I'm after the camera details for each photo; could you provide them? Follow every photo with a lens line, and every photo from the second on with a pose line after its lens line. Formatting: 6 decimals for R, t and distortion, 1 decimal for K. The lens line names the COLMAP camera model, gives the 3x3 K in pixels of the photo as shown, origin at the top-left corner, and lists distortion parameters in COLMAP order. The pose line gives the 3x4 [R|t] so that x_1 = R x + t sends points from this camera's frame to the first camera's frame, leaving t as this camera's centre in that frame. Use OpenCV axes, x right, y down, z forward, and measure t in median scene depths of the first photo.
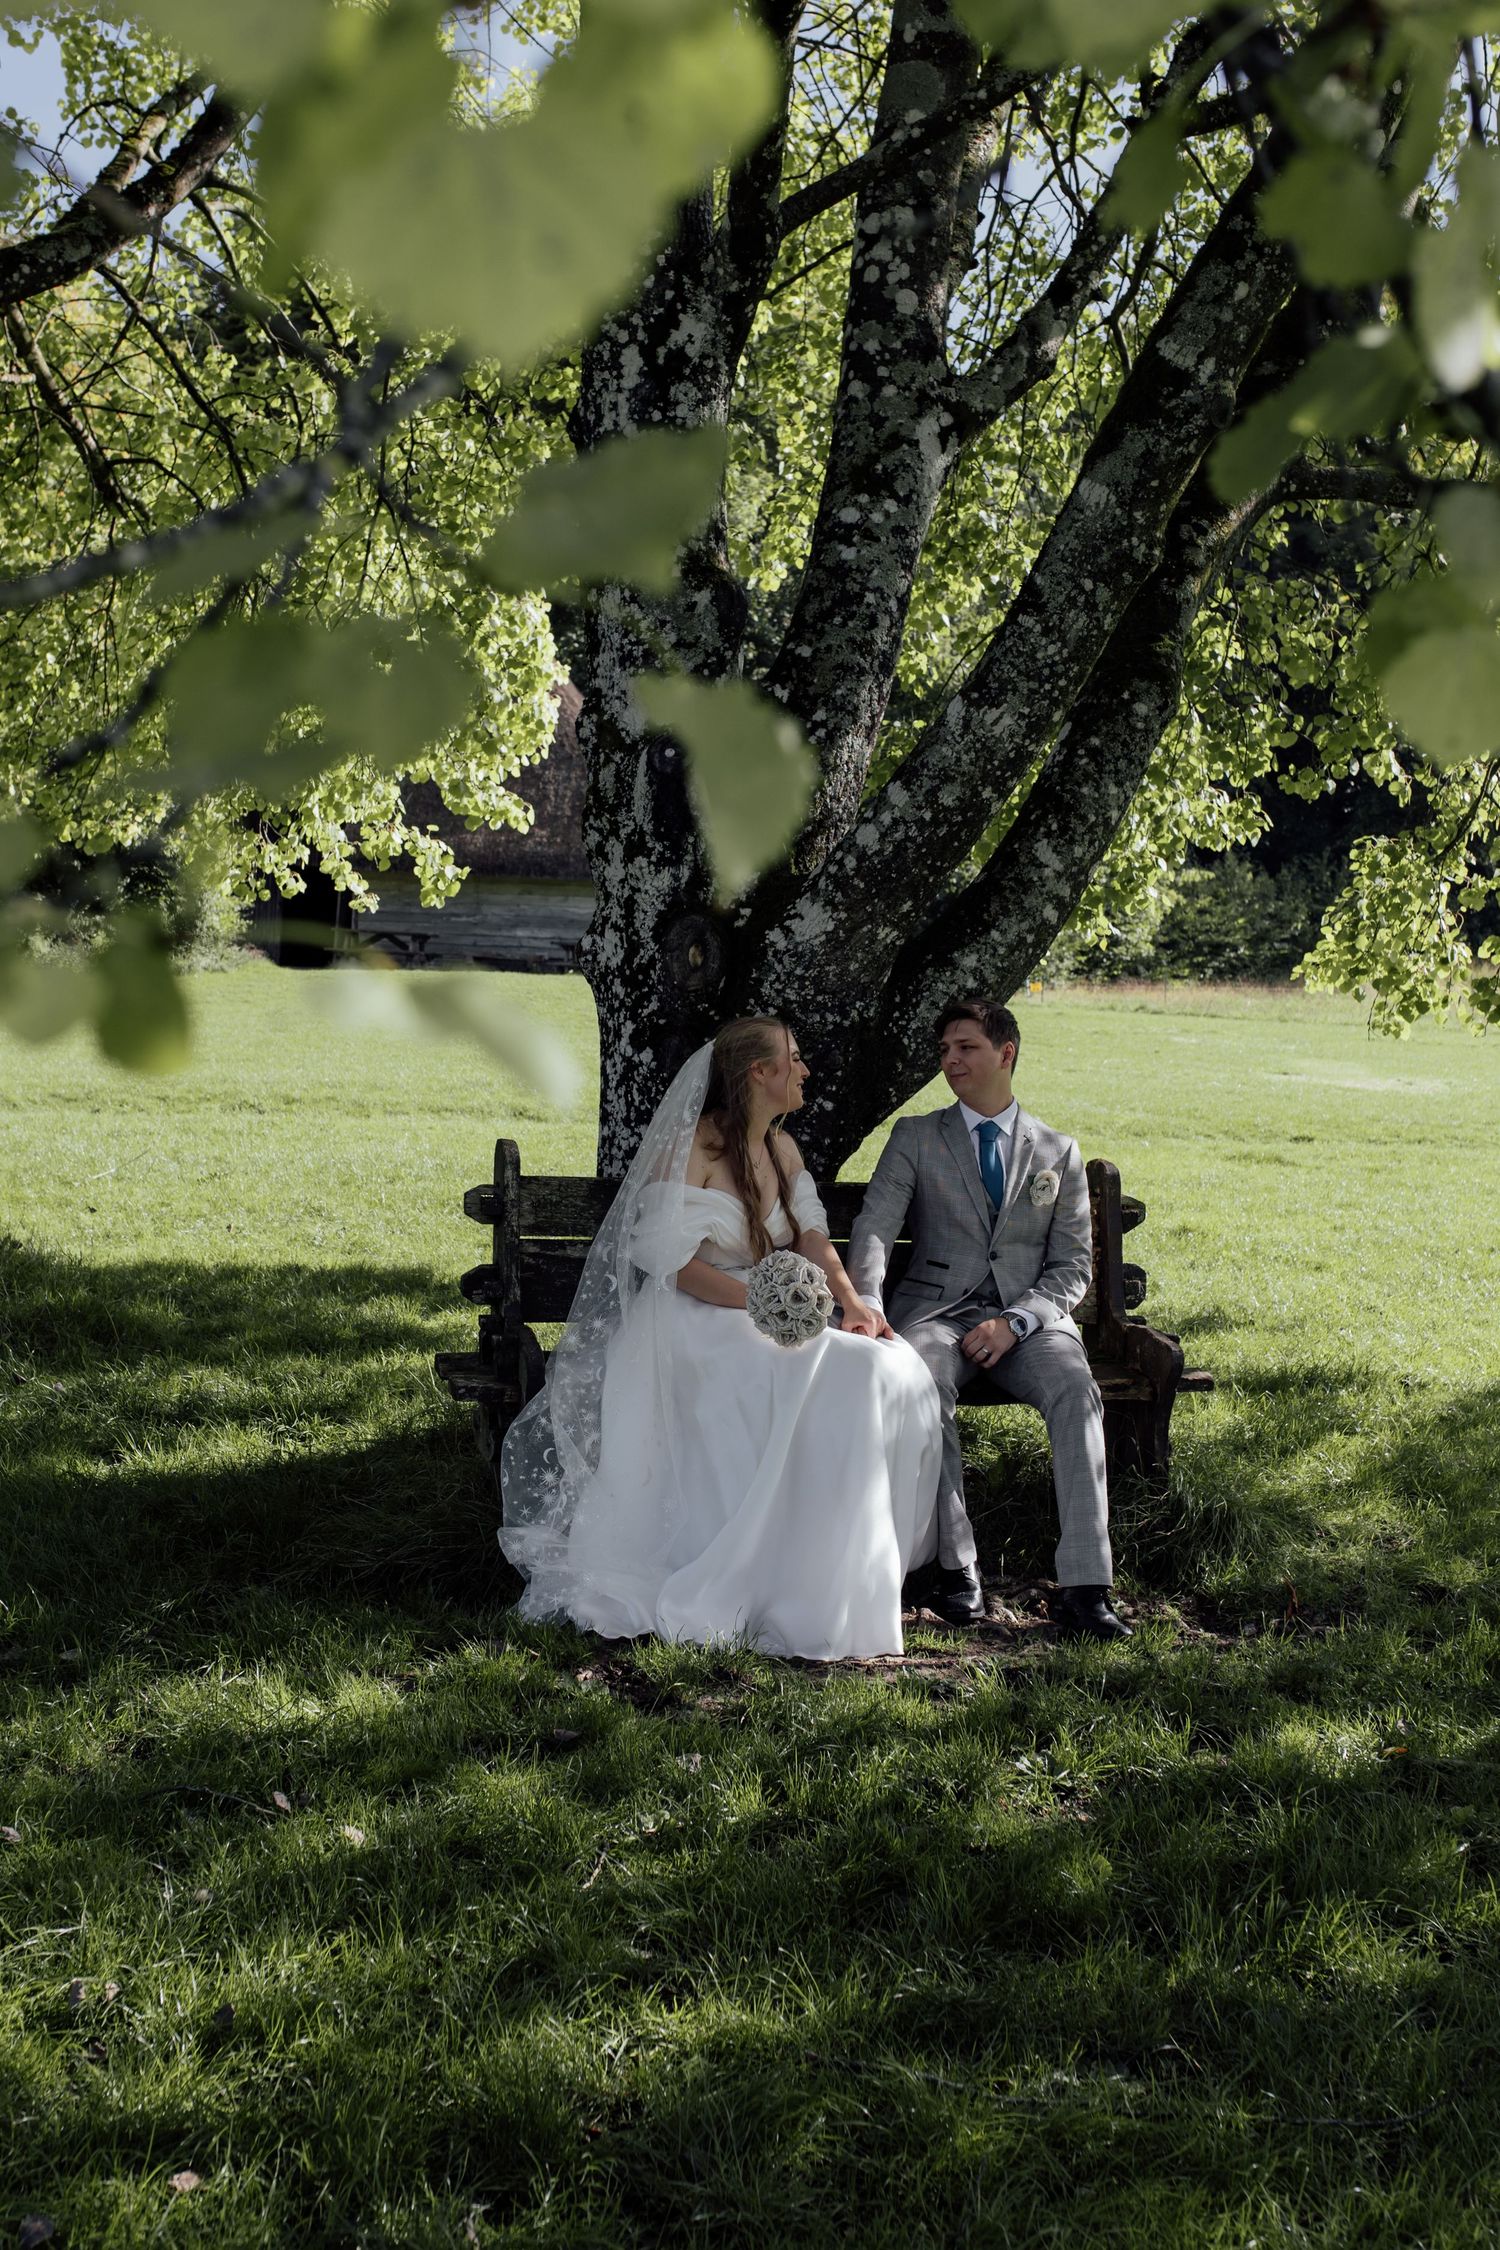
lens RADIAL K [[2065.0, 0, 750.0], [0, 2065.0, 1125.0], [0, 0, 1]] dist [0.002493, 0.002035]
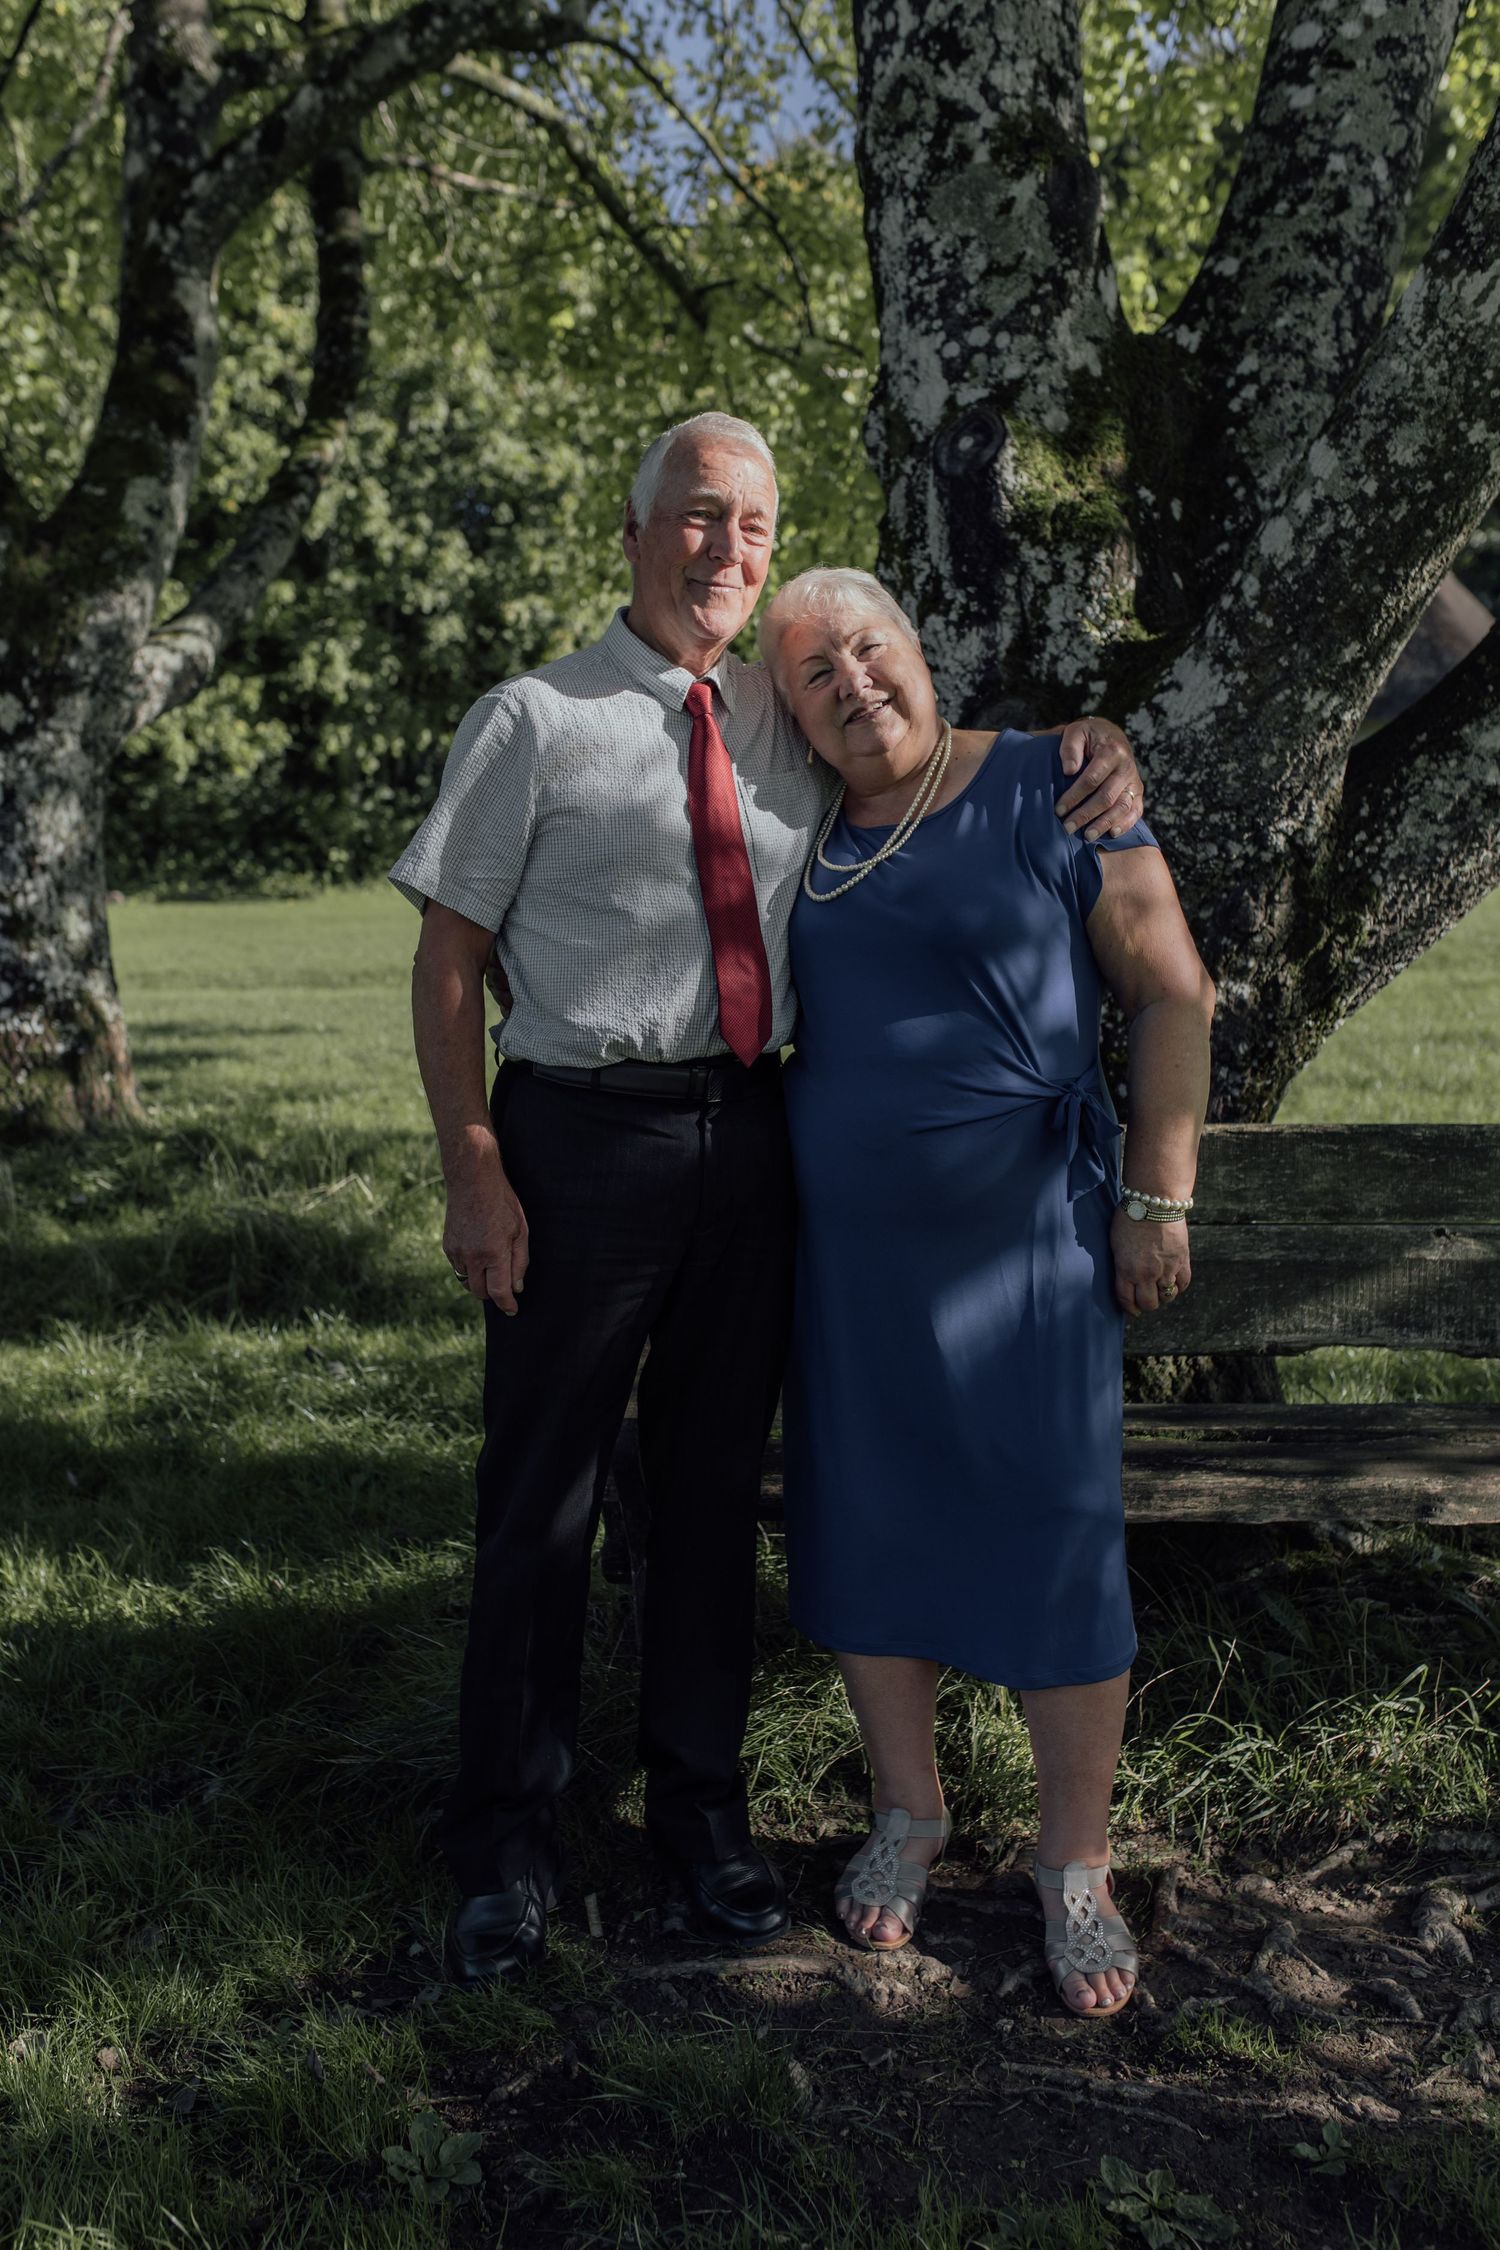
lens RADIAL K [[2065.0, 0, 750.0], [0, 2065.0, 1125.0], [0, 0, 1]] dist [0.002493, 0.002035]
pose [[0.932572, -0.011839, -0.360791, 0.123234], [0.037206, 0.997292, 0.063445, -0.014174], [0.359062, -0.072591, 0.930486, 0.365225]]
